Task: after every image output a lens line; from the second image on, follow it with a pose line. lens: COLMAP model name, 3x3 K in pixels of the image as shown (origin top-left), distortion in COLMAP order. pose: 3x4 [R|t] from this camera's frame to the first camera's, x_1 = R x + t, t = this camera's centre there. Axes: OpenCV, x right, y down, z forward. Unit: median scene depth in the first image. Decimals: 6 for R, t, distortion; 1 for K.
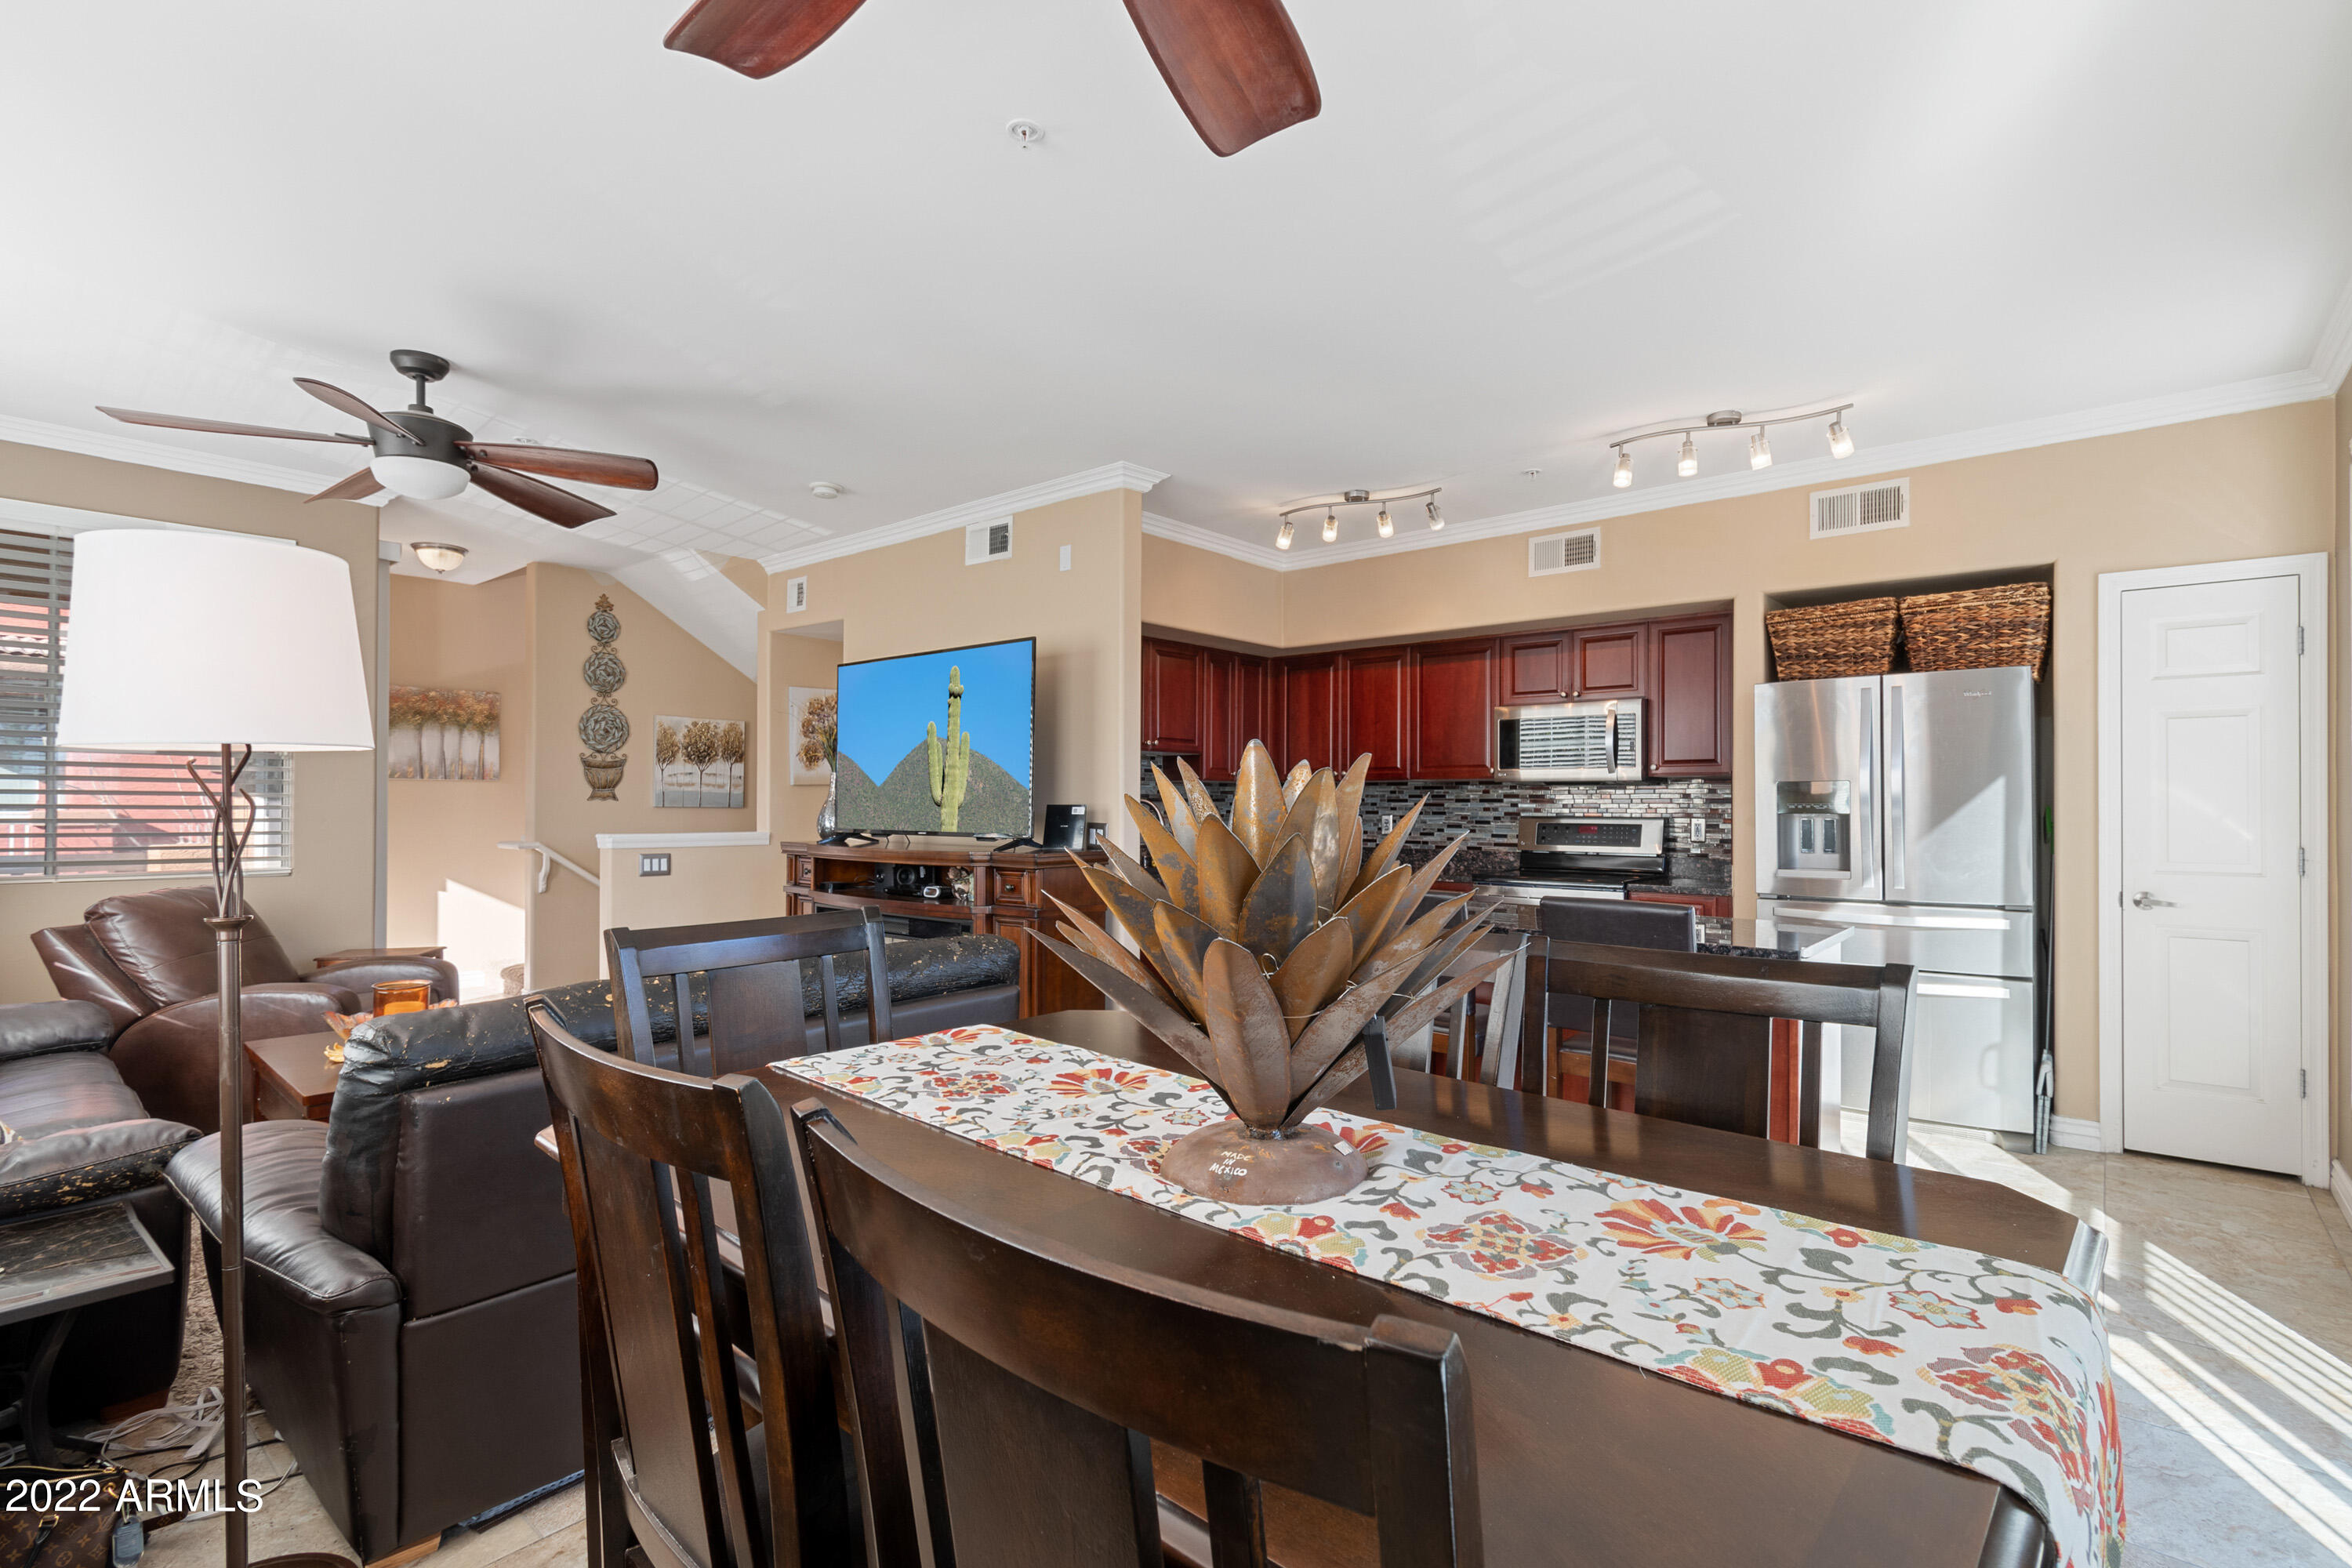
lens RADIAL K [[1066.3, 0, 1190.7], [0, 1066.3, 798.9], [0, 0, 1]] dist [-0.001847, -0.001275]
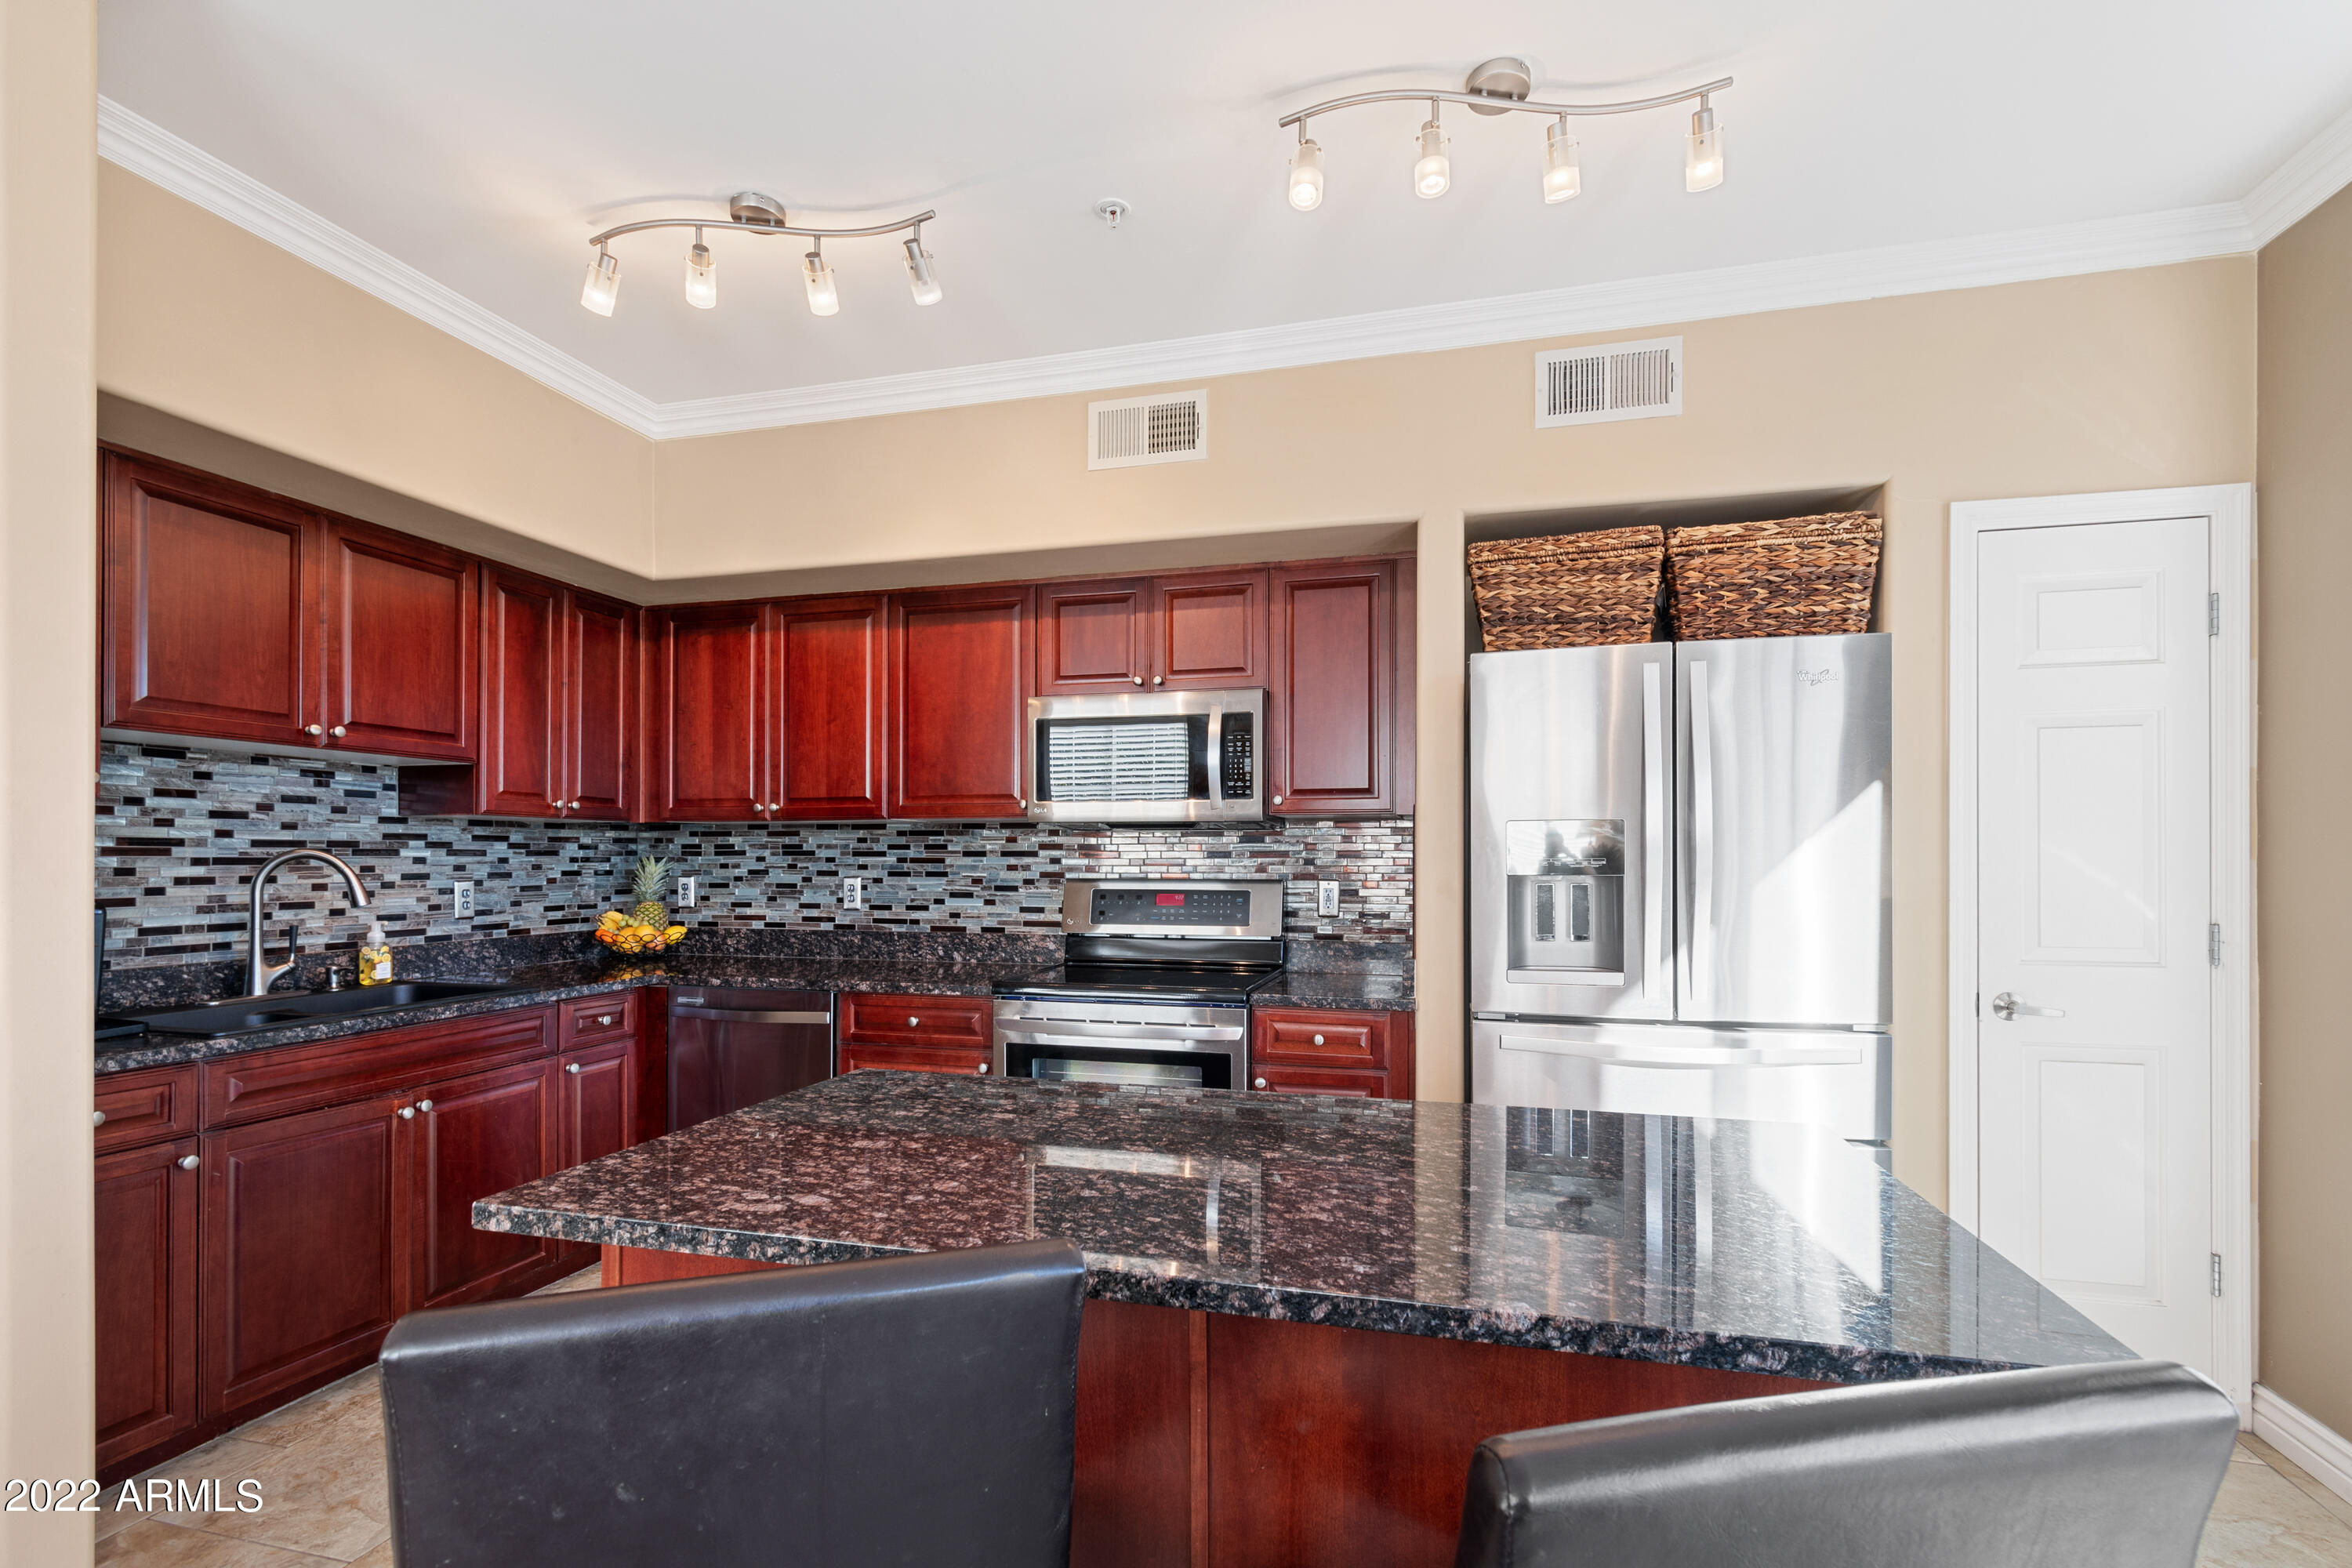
lens RADIAL K [[1066.3, 0, 1184.4], [0, 1066.3, 862.2], [0, 0, 1]] dist [-0.001847, -0.001275]
pose [[0.900254, -0.003731, 0.435350, 0.112034], [0.000112, 0.999965, 0.008338, 0.001466], [-0.435366, -0.007458, 0.900223, 0.458393]]
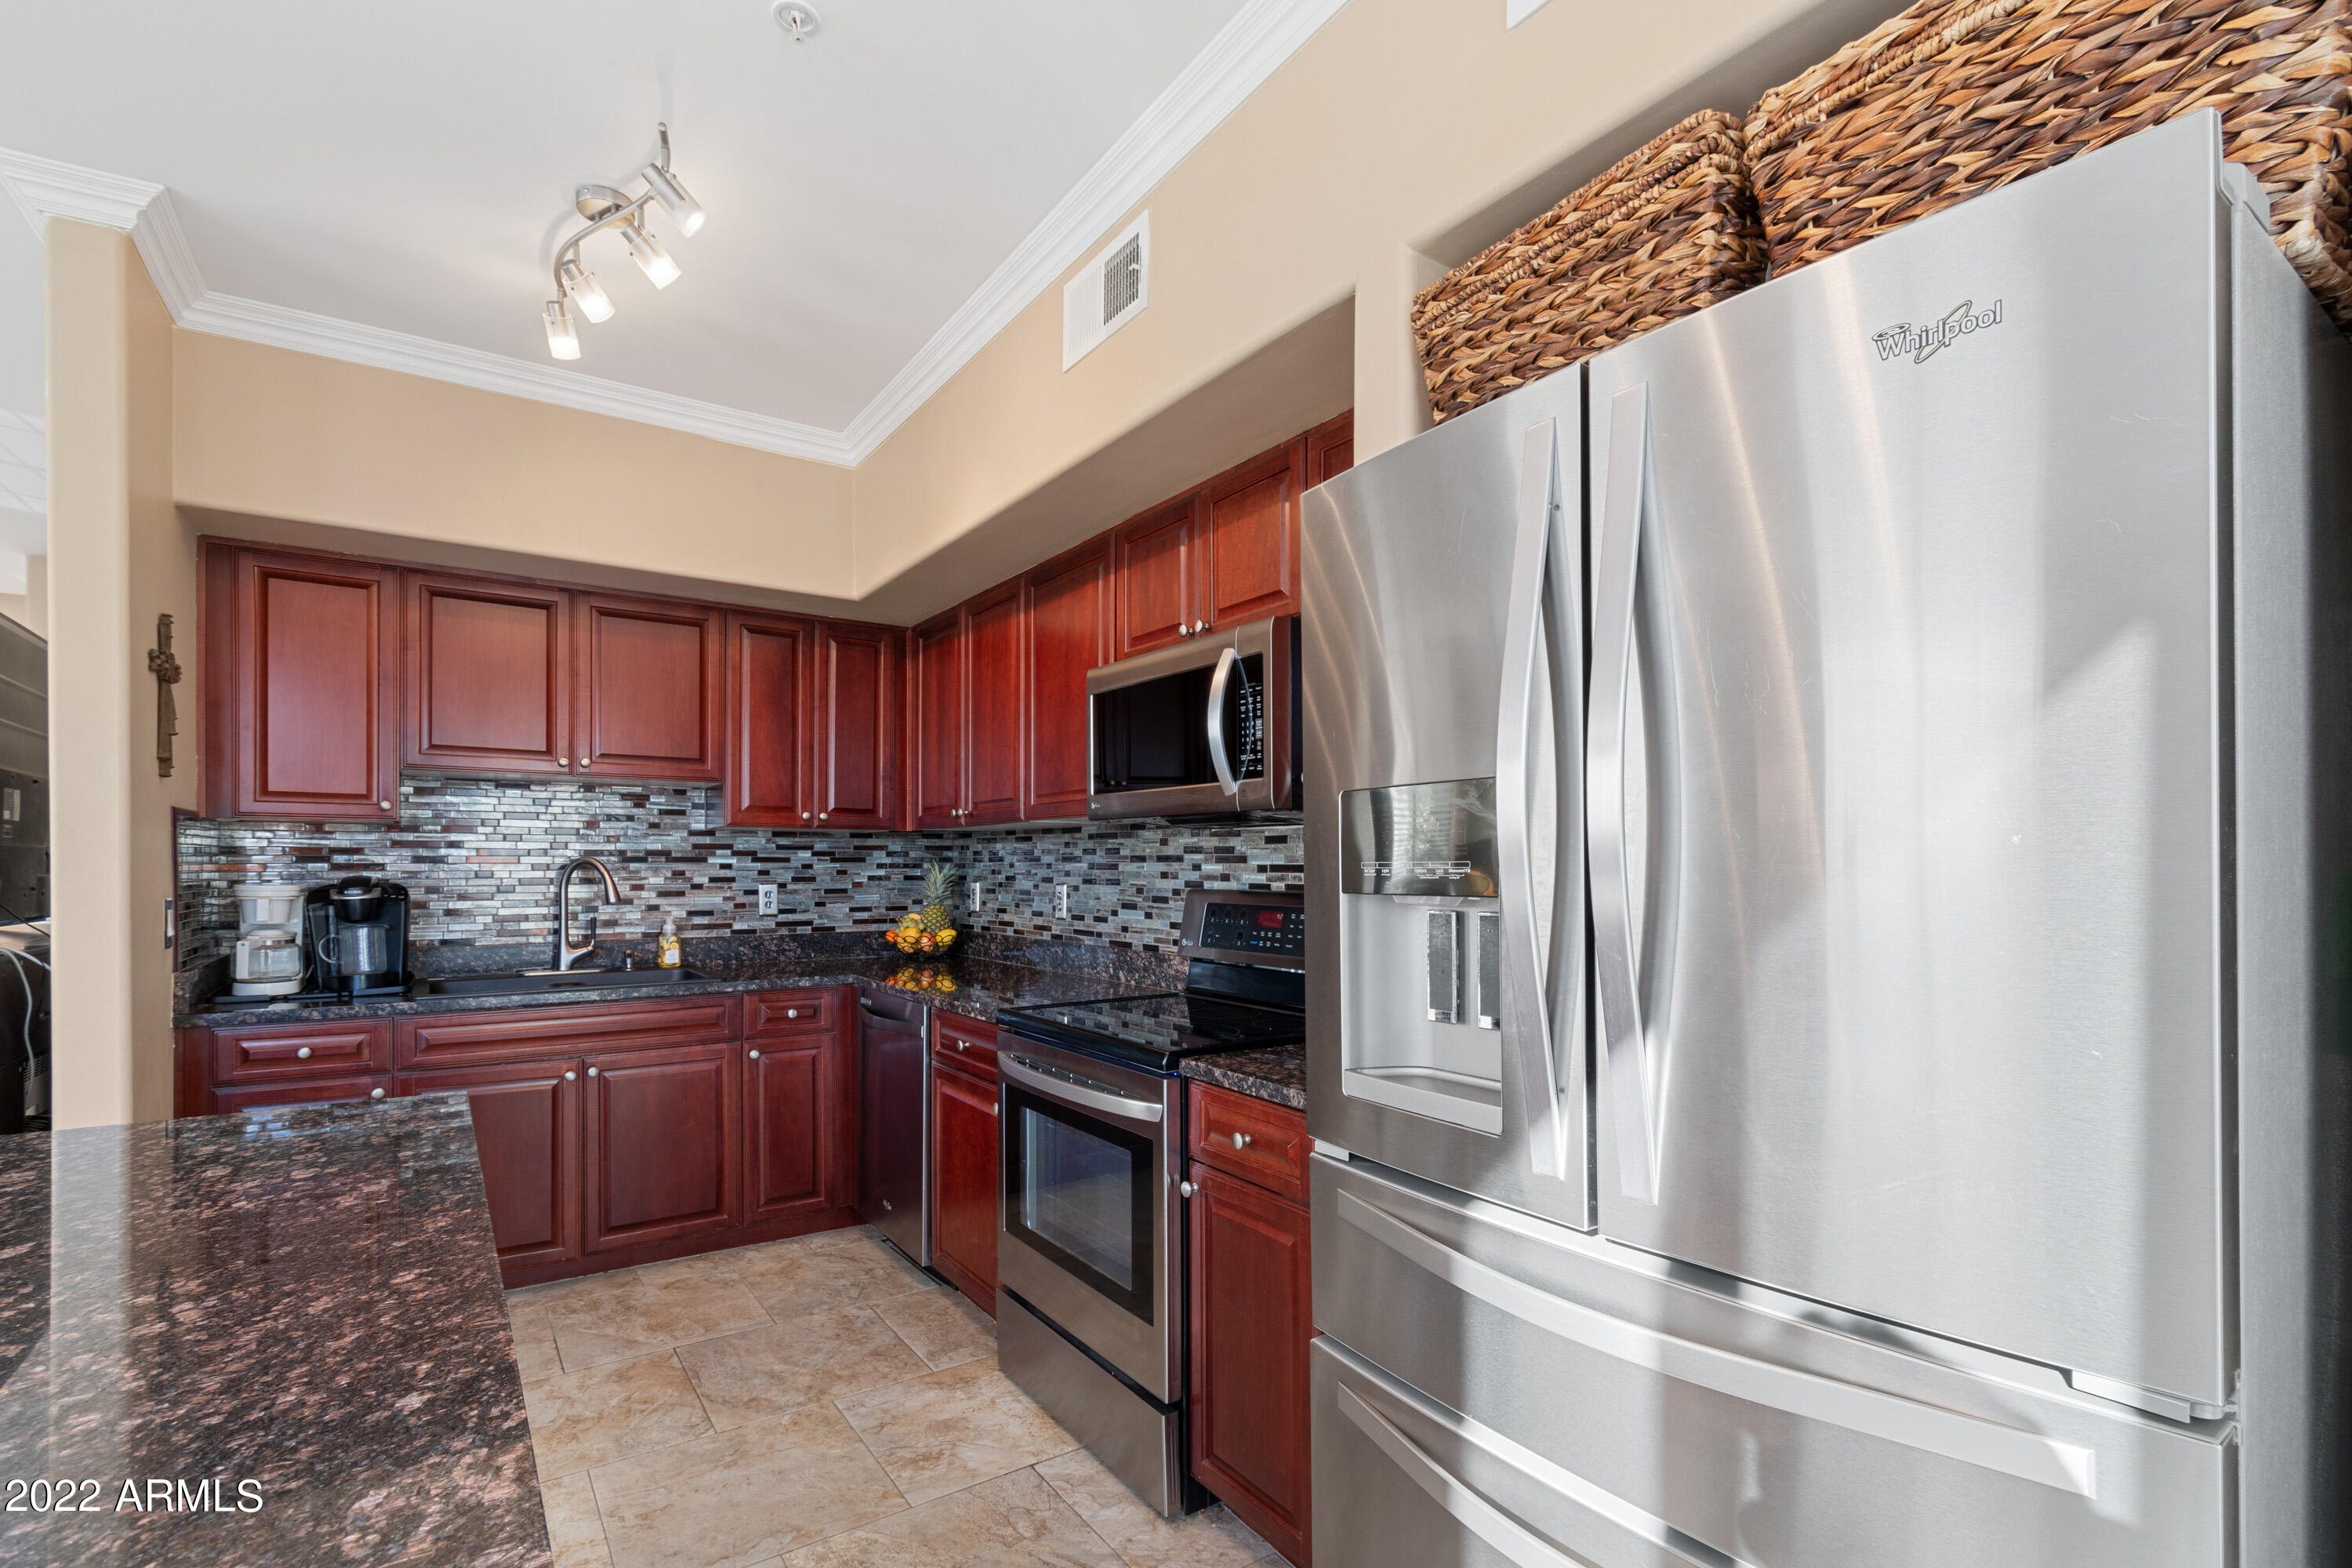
lens RADIAL K [[1066.3, 0, 1179.0], [0, 1066.3, 873.9], [0, 0, 1]] dist [-0.001847, -0.001275]
pose [[0.969232, -0.000371, -0.246147, 0.486177], [0.003187, 0.999934, 0.011042, 0.003756], [0.246127, -0.011486, 0.969170, 0.572506]]
